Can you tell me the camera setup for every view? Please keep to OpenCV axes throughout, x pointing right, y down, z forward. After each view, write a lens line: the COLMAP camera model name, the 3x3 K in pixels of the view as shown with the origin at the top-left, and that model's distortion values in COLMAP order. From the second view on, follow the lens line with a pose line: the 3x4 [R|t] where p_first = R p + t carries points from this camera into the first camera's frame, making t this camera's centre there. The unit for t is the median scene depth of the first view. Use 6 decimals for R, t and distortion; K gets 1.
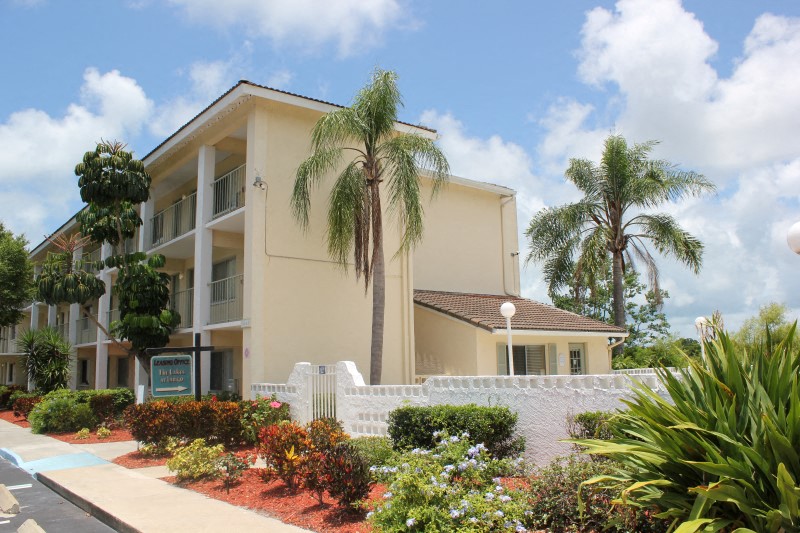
lens RADIAL K [[662.8, 0, 398.9], [0, 662.8, 257.1], [0, 0, 1]] dist [-0.125198, 0.110804]
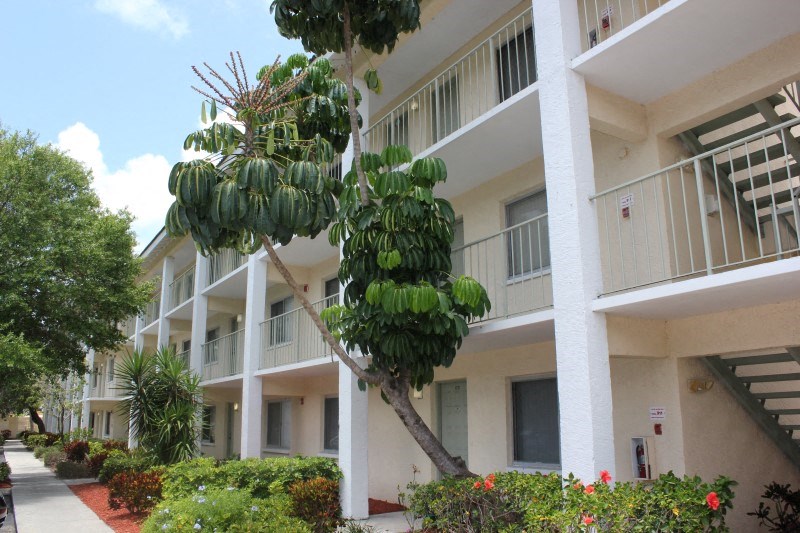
lens RADIAL K [[662.8, 0, 398.9], [0, 662.8, 257.1], [0, 0, 1]] dist [-0.125198, 0.110804]
pose [[0.991818, -0.020632, -0.125984, -0.237270], [0.010605, 0.996759, -0.079746, 0.071534], [0.127221, 0.077758, 0.988822, 0.398086]]
